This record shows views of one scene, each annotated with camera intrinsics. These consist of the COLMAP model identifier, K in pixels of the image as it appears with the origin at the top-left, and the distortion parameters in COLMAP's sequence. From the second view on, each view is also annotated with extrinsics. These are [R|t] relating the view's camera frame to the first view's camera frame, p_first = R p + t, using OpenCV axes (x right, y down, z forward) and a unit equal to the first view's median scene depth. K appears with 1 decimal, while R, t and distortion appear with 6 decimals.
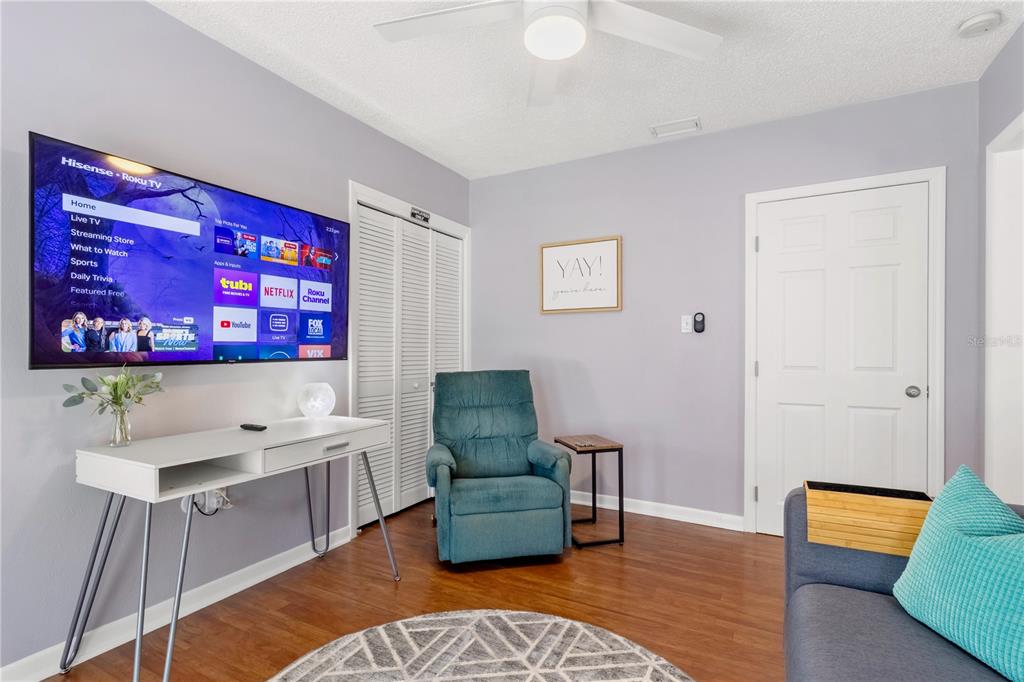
lens RADIAL K [[489.5, 0, 508.8], [0, 489.5, 351.5], [0, 0, 1]] dist [0.001701, -0.000231]
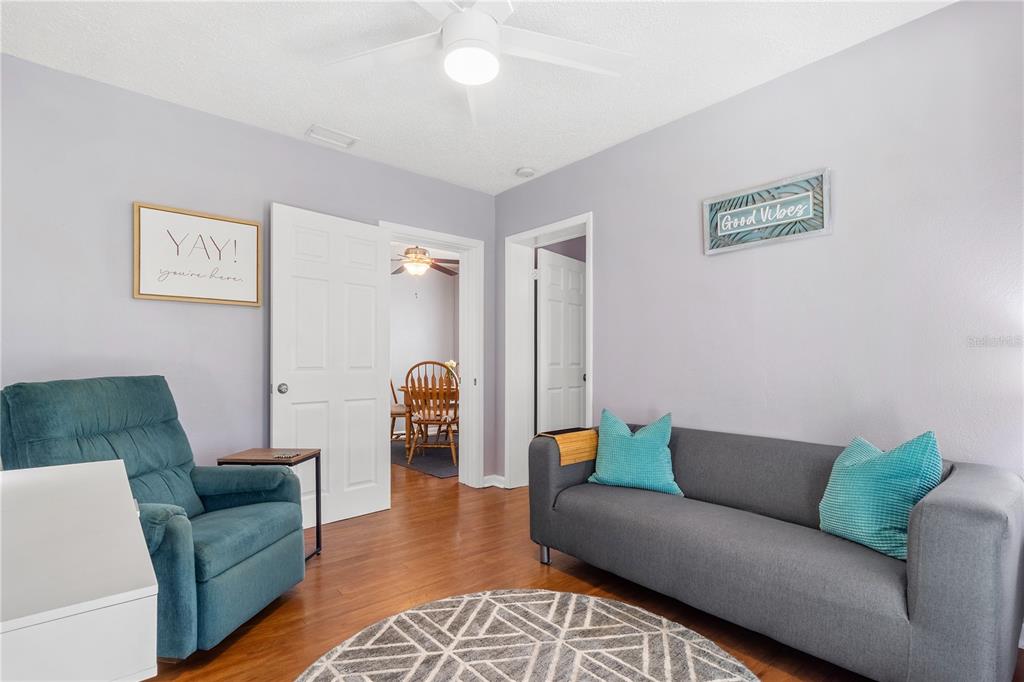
lens RADIAL K [[499.5, 0, 510.9], [0, 499.5, 360.4], [0, 0, 1]] dist [0.000533, 0.000257]
pose [[0.347298, 0.005866, 0.937736, -0.941556], [-0.000815, 0.999982, -0.005954, 0.037601], [-0.937754, 0.001303, 0.347297, 0.521455]]
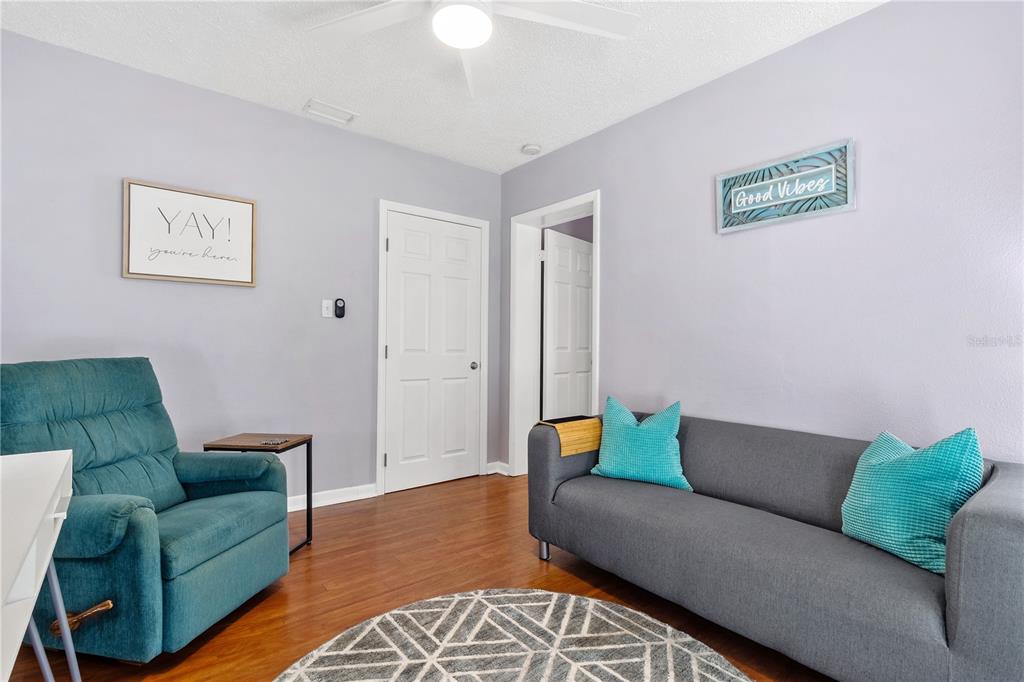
lens RADIAL K [[493.9, 0, 512.0], [0, 493.9, 341.0], [0, 0, 1]] dist [0.000659, -0.000592]
pose [[0.373965, 0.013071, 0.927351, -0.831360], [-0.008824, 0.999906, -0.010536, 0.033740], [-0.927401, -0.004243, 0.374045, 0.509894]]
